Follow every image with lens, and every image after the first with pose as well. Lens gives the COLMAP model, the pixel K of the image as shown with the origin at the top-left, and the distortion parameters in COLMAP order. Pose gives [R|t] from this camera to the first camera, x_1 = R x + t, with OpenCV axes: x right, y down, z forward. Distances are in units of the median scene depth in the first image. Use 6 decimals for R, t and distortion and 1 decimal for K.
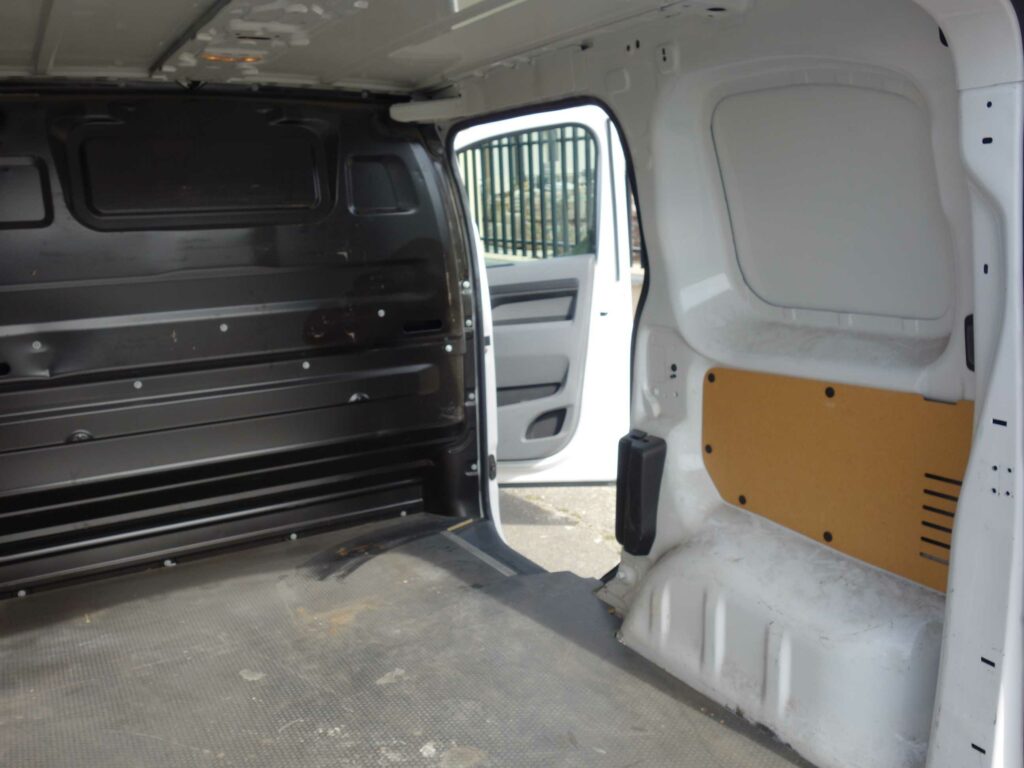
lens RADIAL K [[906.0, 0, 503.5], [0, 906.0, 387.3], [0, 0, 1]] dist [0.012483, -0.013930]
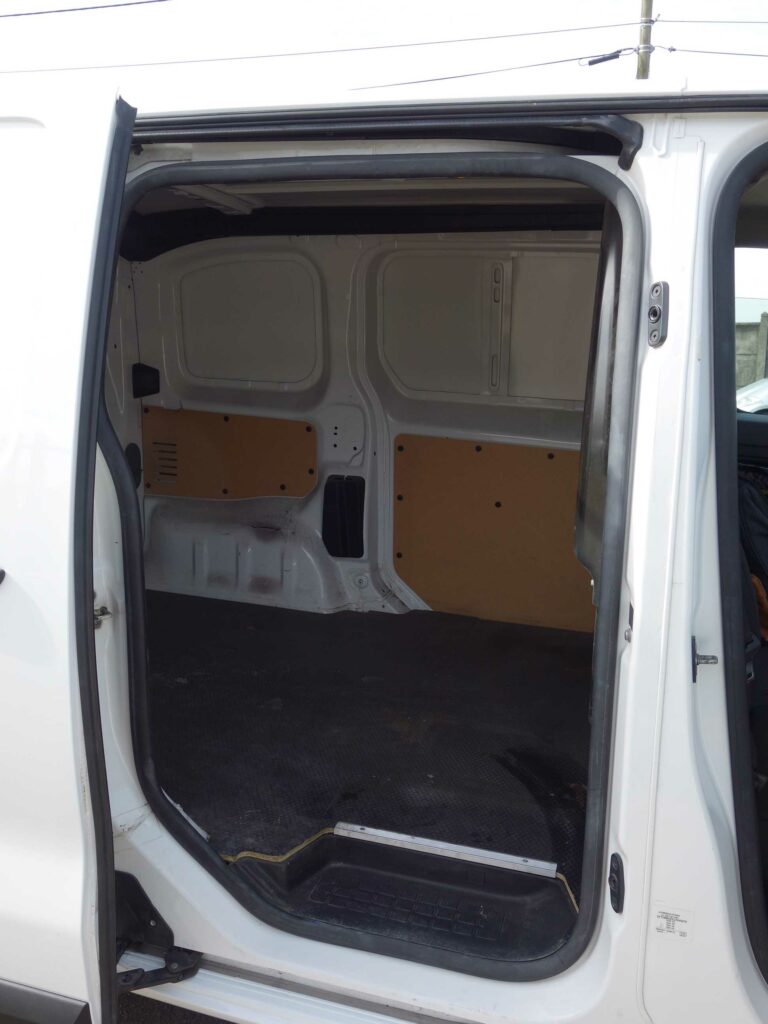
lens RADIAL K [[906.0, 0, 383.0], [0, 906.0, 512.6], [0, 0, 1]] dist [0.012483, -0.013930]
pose [[-0.708350, 0.163156, -0.686746, 0.442581], [-0.138128, 0.922069, 0.361537, -0.292890], [0.692215, 0.350953, -0.630611, 1.391345]]
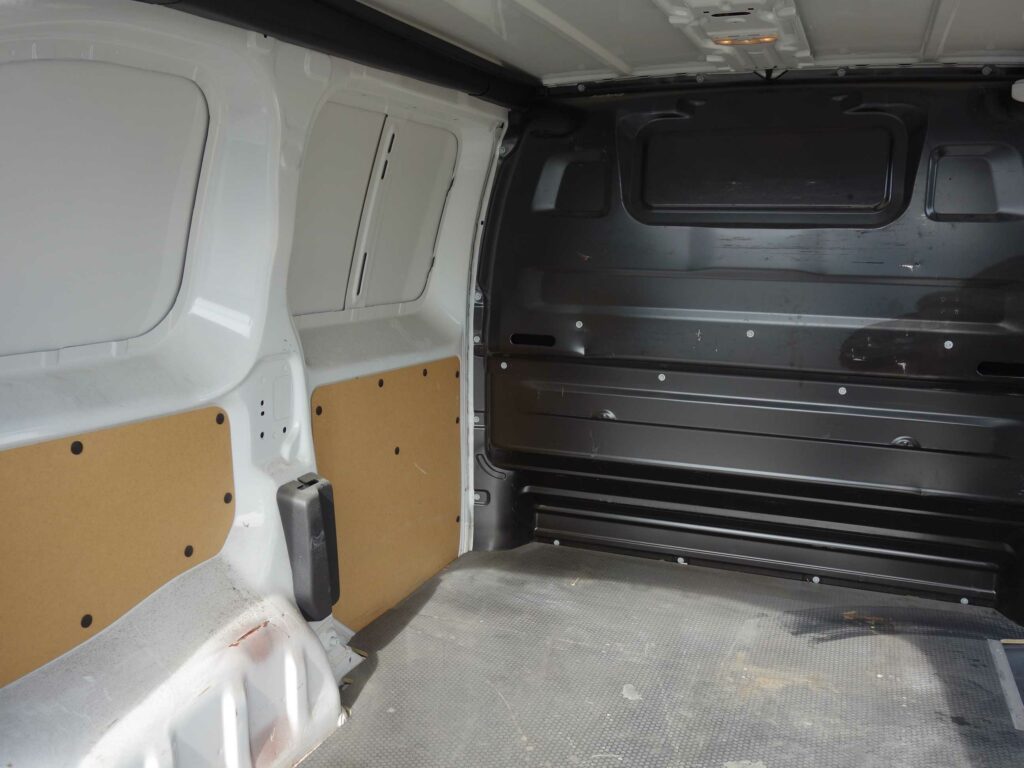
lens RADIAL K [[906.0, 0, 511.4], [0, 906.0, 387.5], [0, 0, 1]] dist [0.012483, -0.013930]
pose [[0.642329, 0.181788, -0.744558, 0.232943], [-0.187230, 0.979249, 0.077566, -0.036969], [0.743208, 0.089581, 0.663036, 0.198783]]
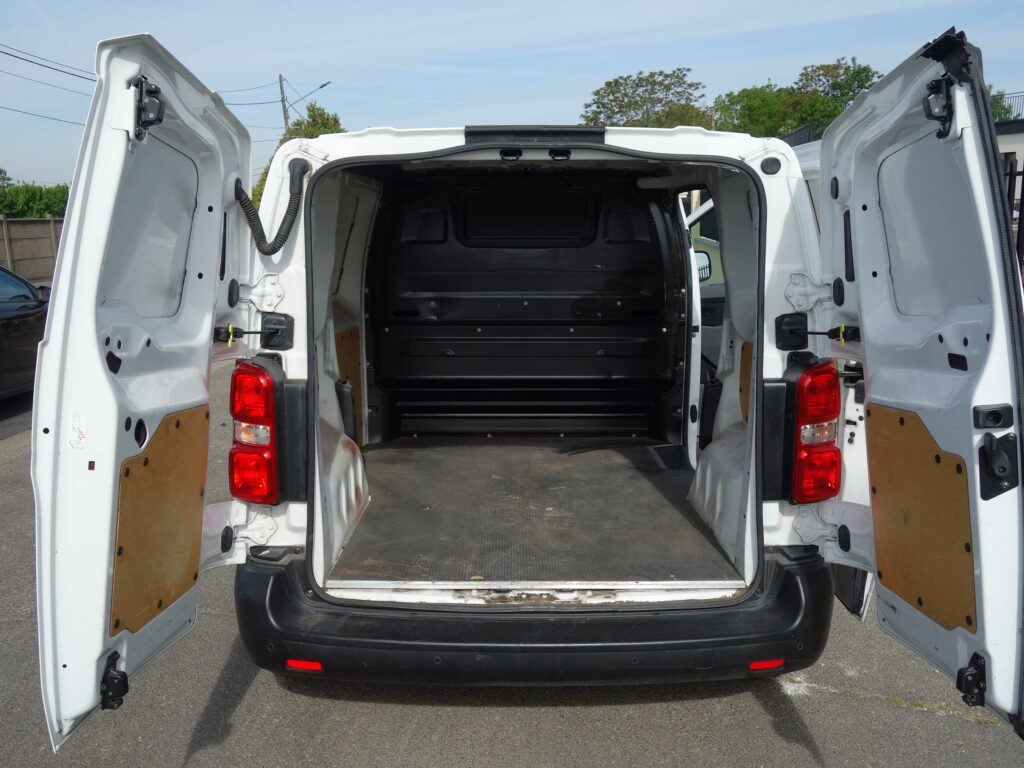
lens RADIAL K [[906.0, 0, 511.9], [0, 906.0, 382.7], [0, 0, 1]] dist [0.012483, -0.013930]
pose [[0.875777, 0.118430, -0.467962, 0.512849], [-0.127022, 0.991811, 0.013285, 0.068035], [0.465704, 0.047806, 0.883648, -0.574670]]
